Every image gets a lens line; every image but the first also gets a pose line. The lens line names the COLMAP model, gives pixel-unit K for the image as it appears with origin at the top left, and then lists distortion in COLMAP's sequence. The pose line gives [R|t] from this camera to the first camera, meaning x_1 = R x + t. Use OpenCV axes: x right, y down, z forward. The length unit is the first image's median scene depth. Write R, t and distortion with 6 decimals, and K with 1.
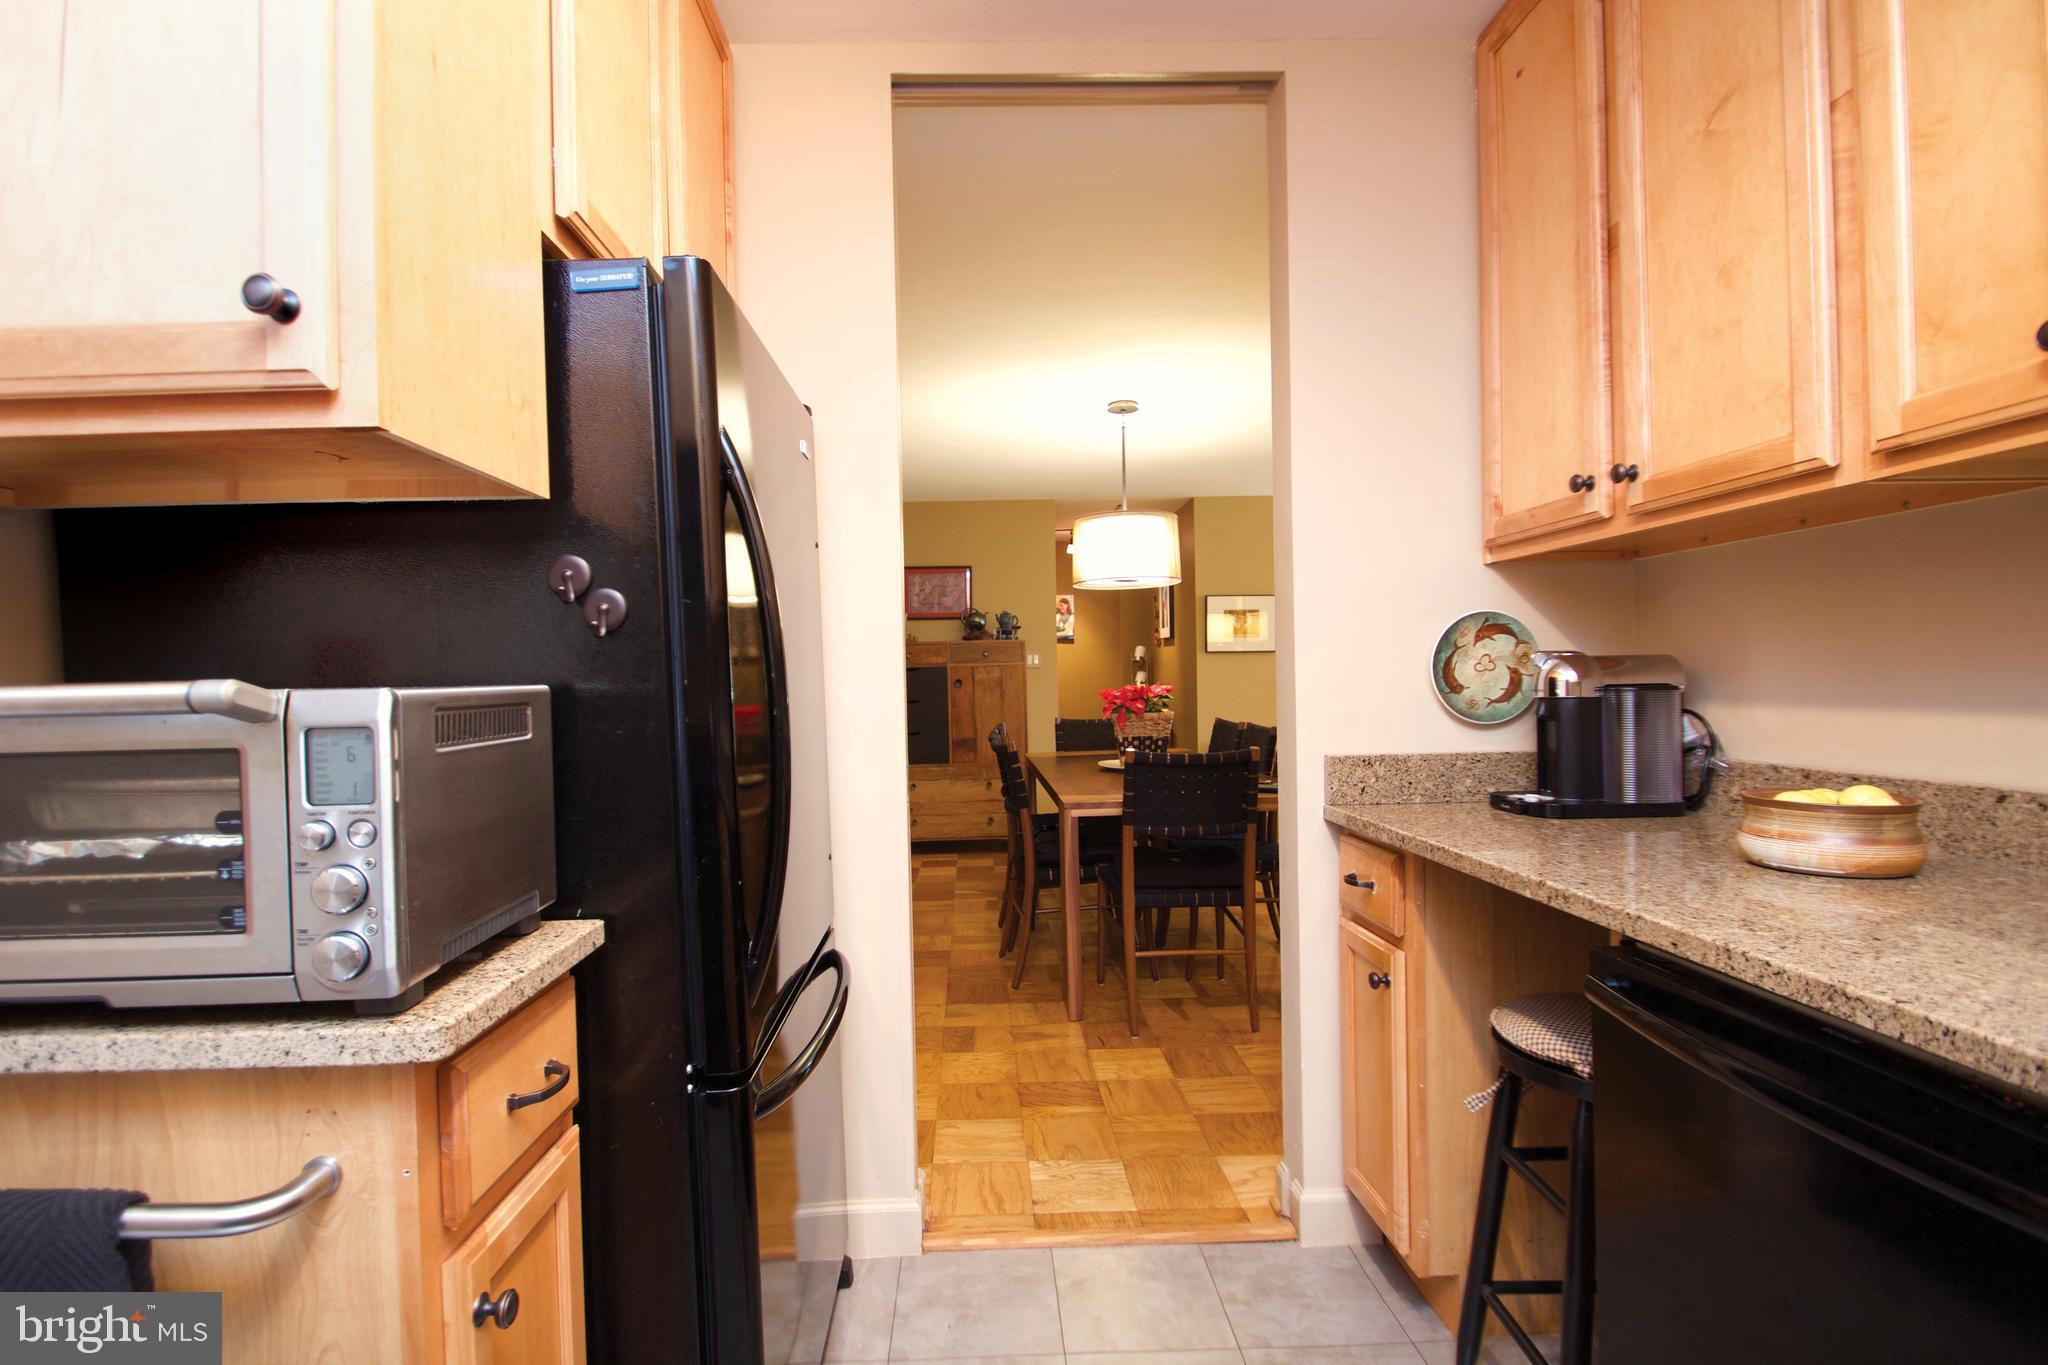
lens RADIAL K [[950.2, 0, 1001.0], [0, 950.2, 691.6], [0, 0, 1]] dist [0.001390, -0.014625]
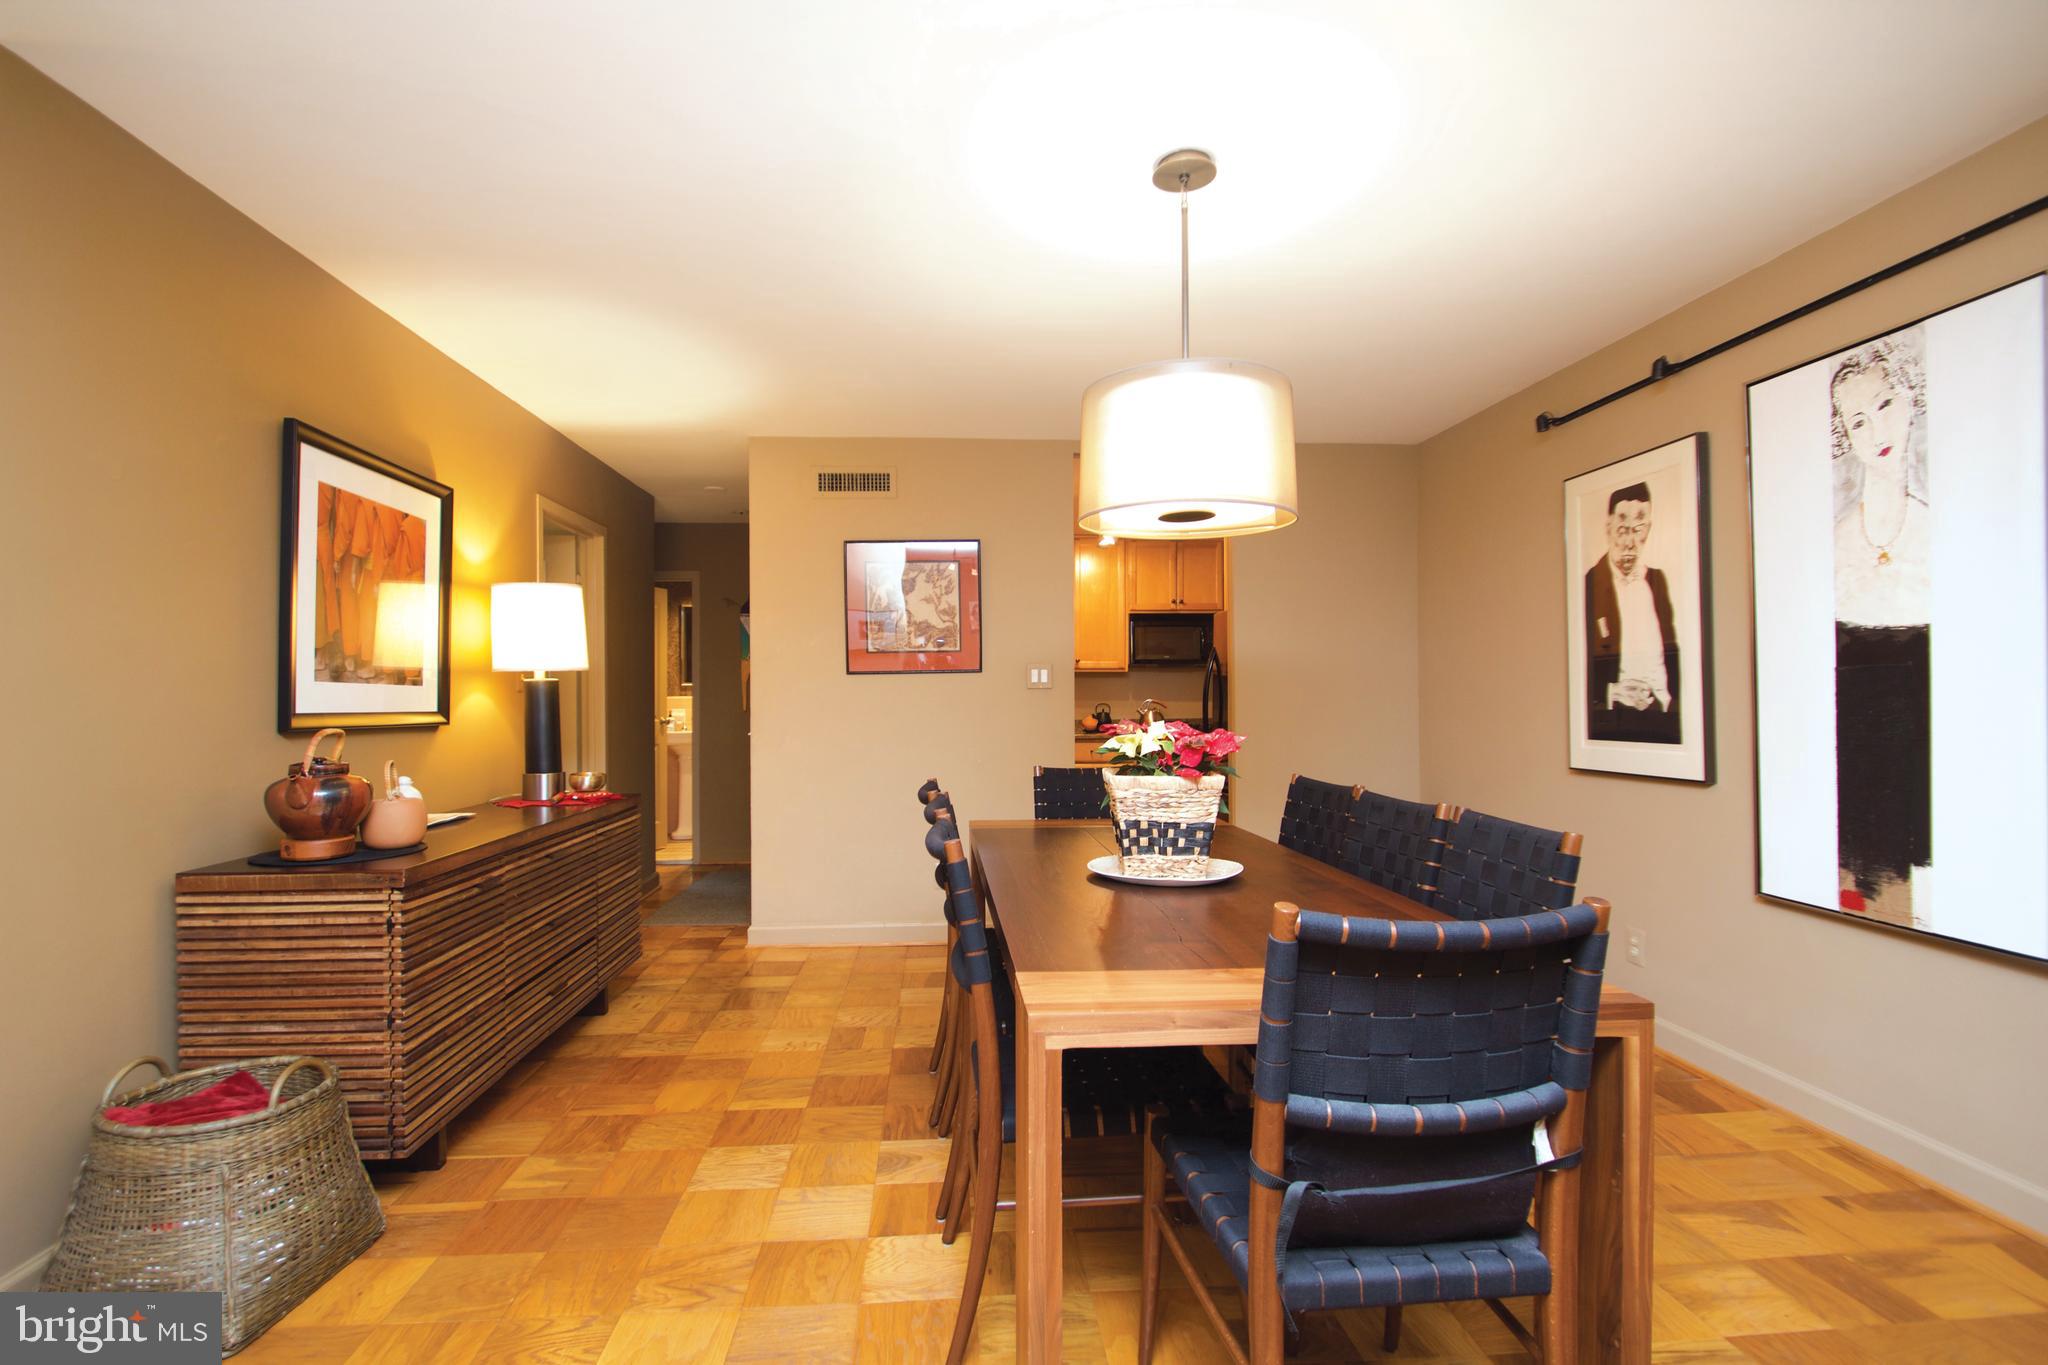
lens RADIAL K [[950.2, 0, 1001.0], [0, 950.2, 691.6], [0, 0, 1]] dist [0.001390, -0.014625]
pose [[-0.999158, 0.025821, -0.031882, 0.176760], [0.025537, 0.999631, 0.009292, -0.022427], [0.032110, 0.008470, -0.999448, 1.064436]]
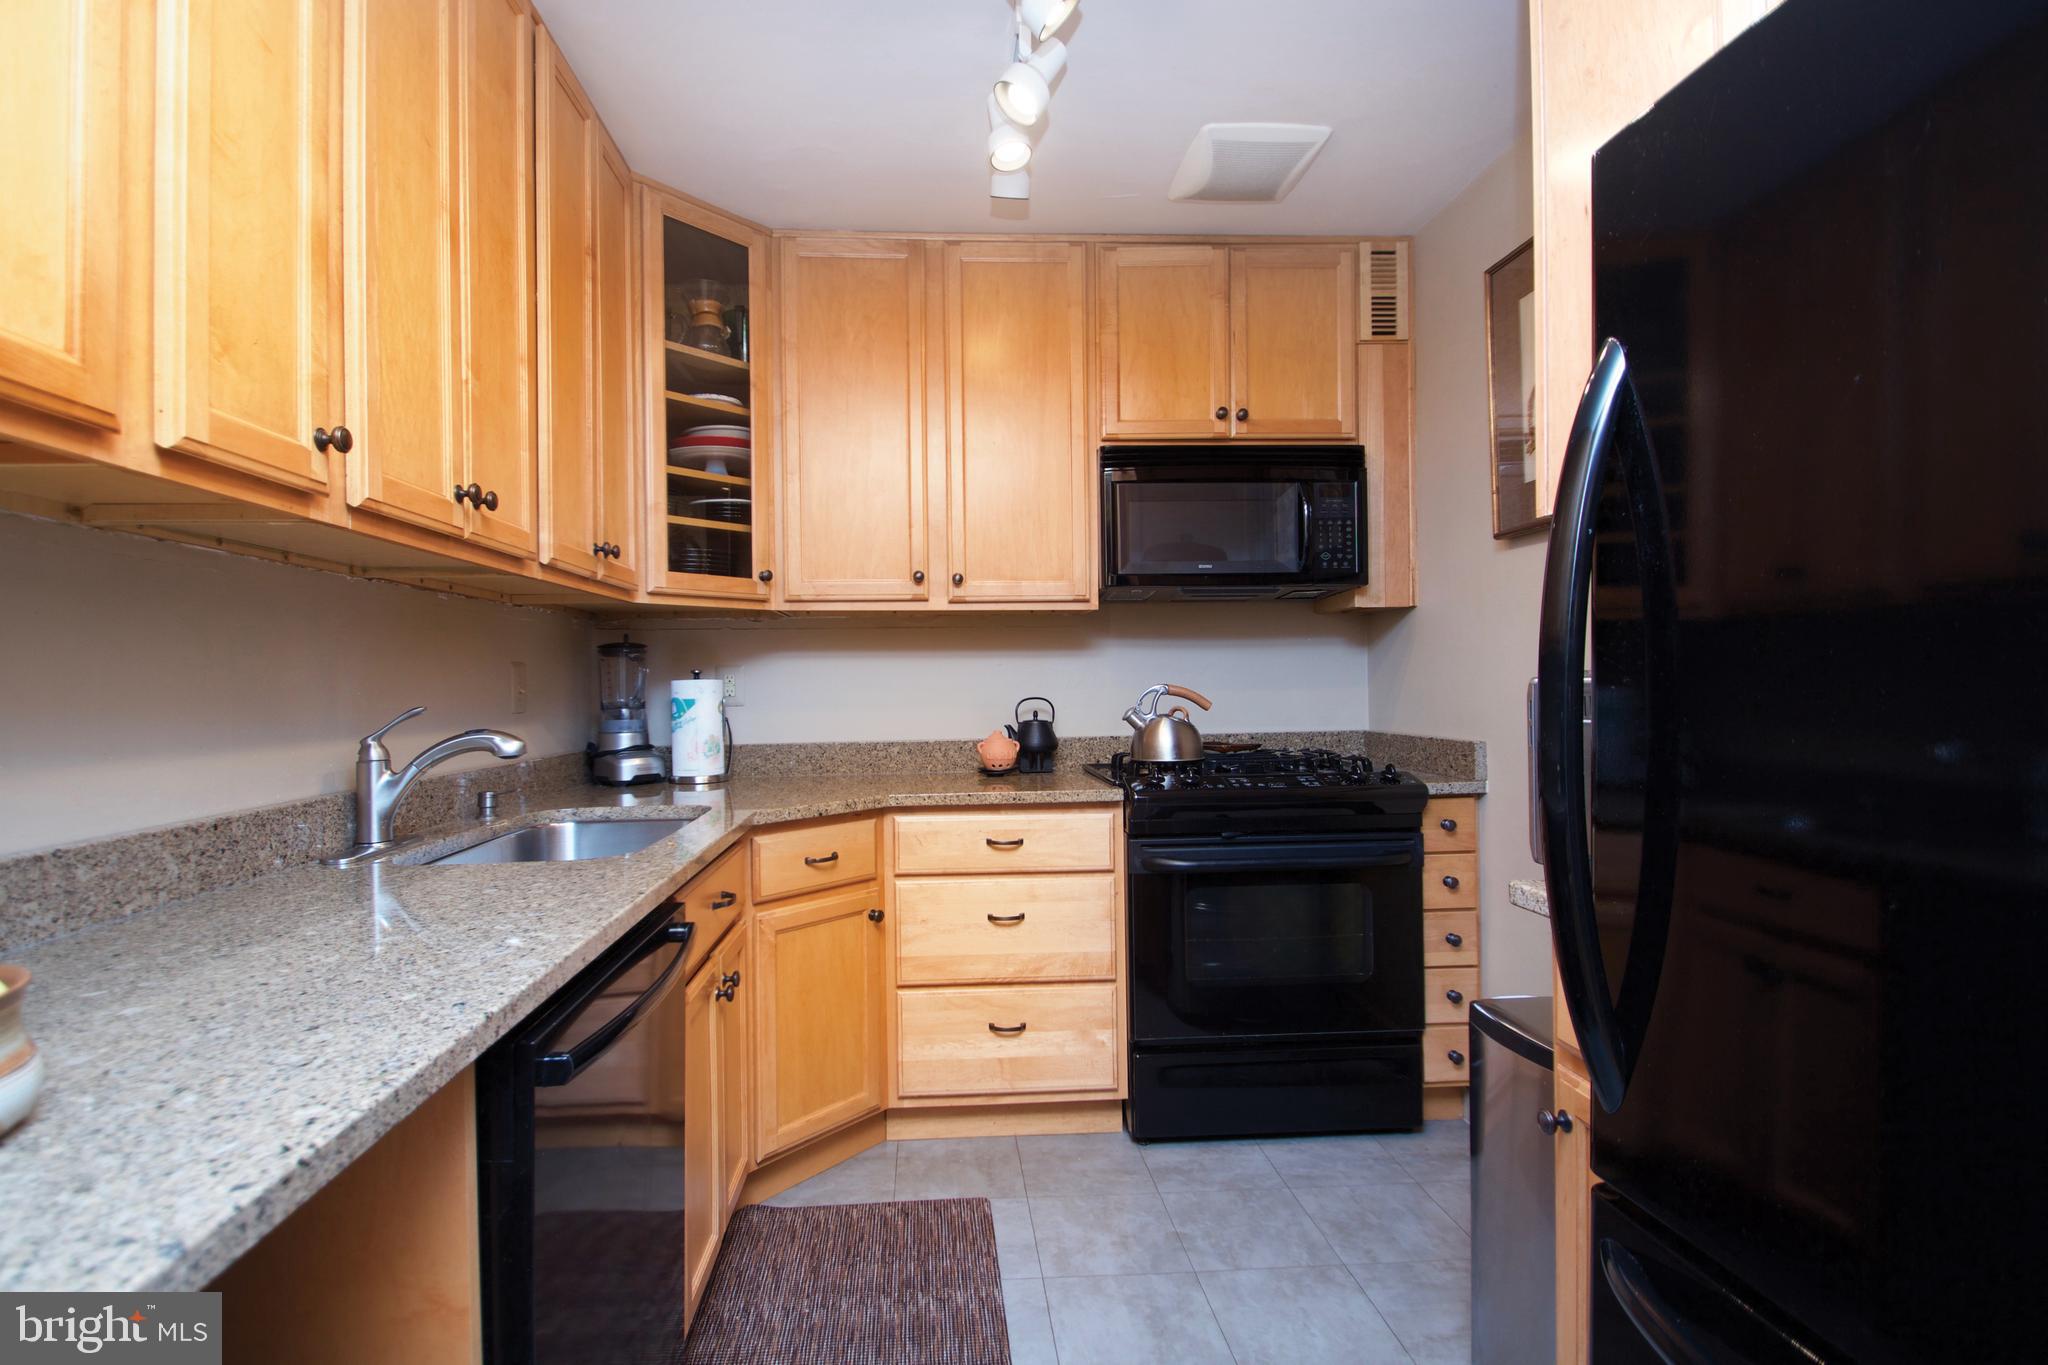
lens RADIAL K [[986.2, 0, 986.0], [0, 986.2, 686.3], [0, 0, 1]] dist [0.009107, -0.016683]
pose [[-0.998758, 0.034386, -0.036053, 0.044972], [0.033821, 0.999297, 0.016155, -0.006482], [0.036583, 0.014916, -0.999219, 0.319203]]
